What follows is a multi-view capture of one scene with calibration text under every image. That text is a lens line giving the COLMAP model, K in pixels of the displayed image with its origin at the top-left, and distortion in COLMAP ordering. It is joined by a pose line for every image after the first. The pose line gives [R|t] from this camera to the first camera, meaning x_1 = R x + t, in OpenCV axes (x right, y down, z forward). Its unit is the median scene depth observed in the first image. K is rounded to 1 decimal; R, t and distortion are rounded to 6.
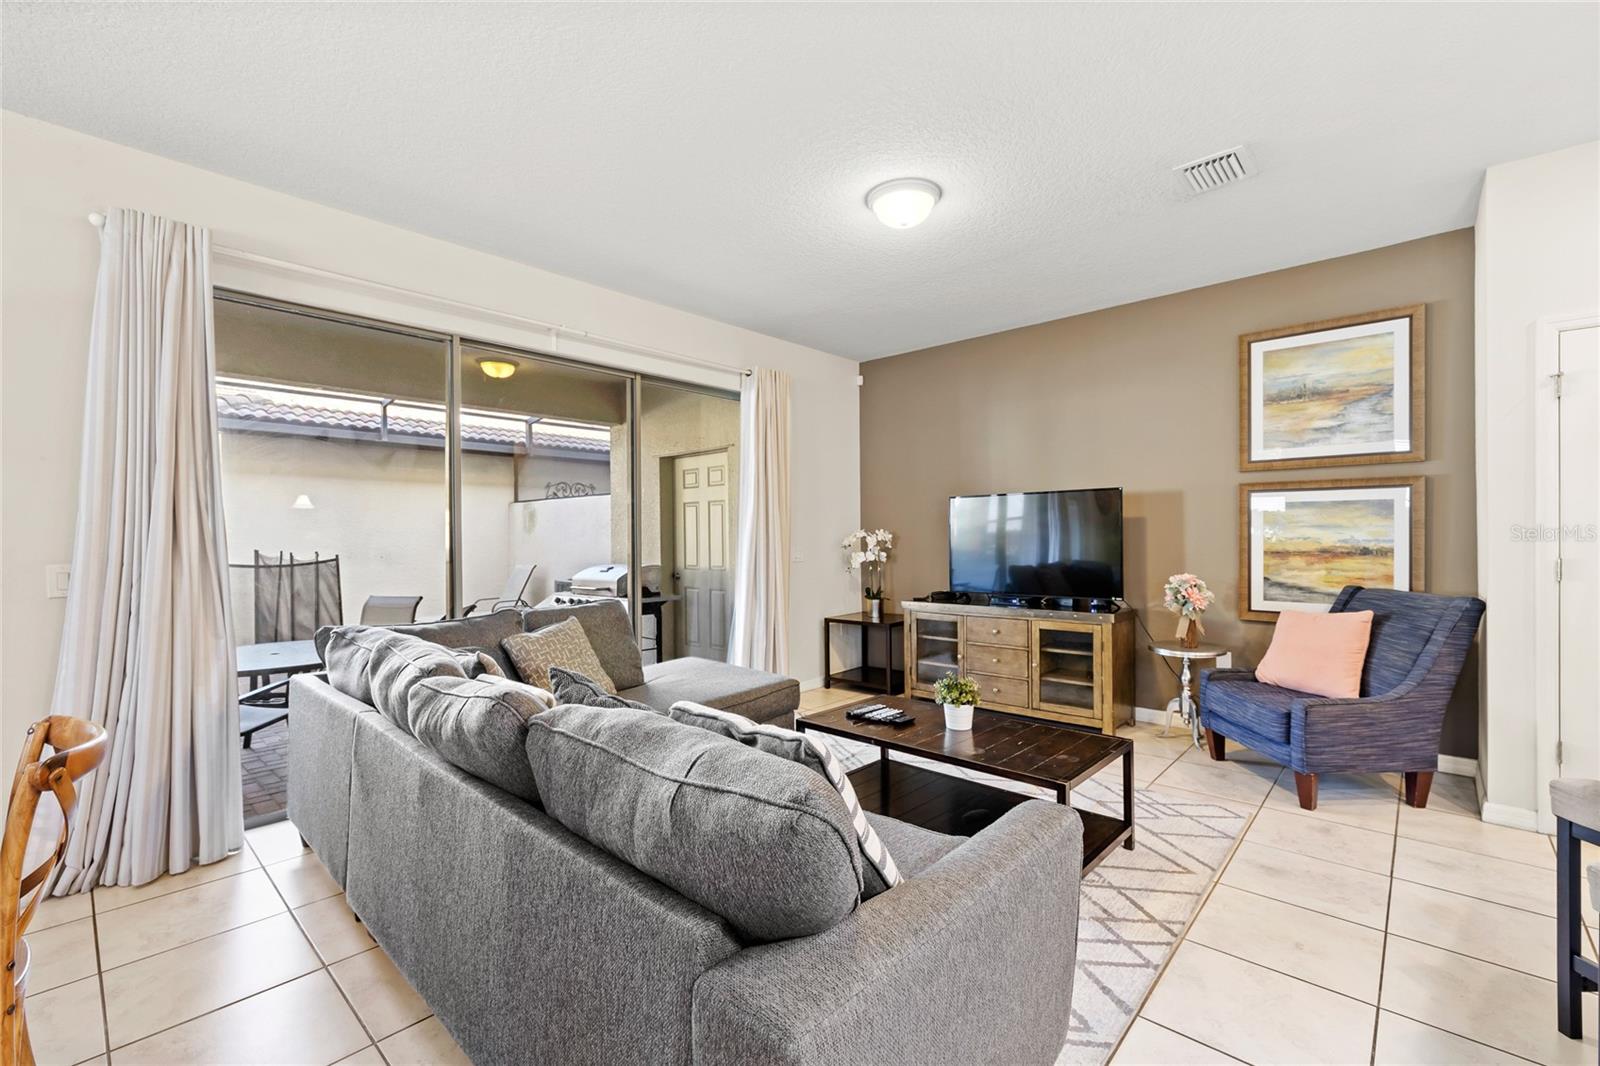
lens RADIAL K [[681.8, 0, 792.8], [0, 681.8, 541.1], [0, 0, 1]] dist [-0.000772, 0.000467]
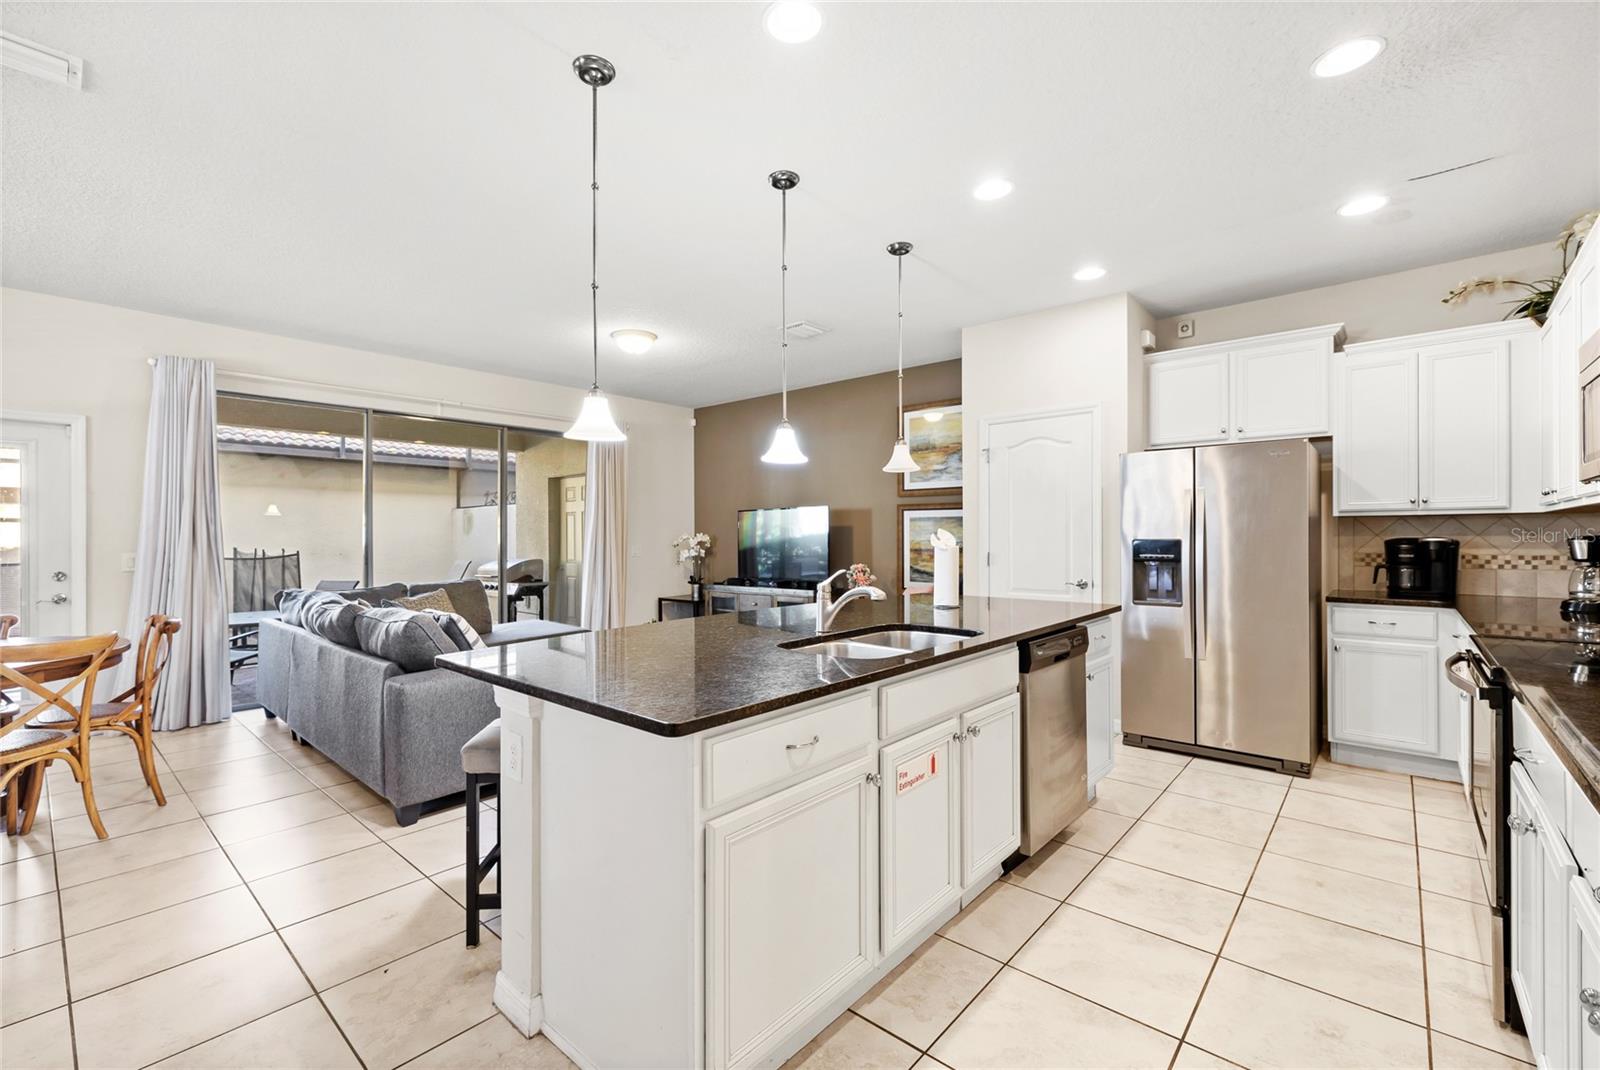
lens RADIAL K [[681.8, 0, 793.7], [0, 681.8, 536.7], [0, 0, 1]] dist [-0.000772, 0.000467]
pose [[0.999713, 0.003358, 0.023712, 0.394314], [-0.003186, 0.999968, -0.007298, -0.000975], [-0.023735, 0.007221, 0.999692, -0.521814]]
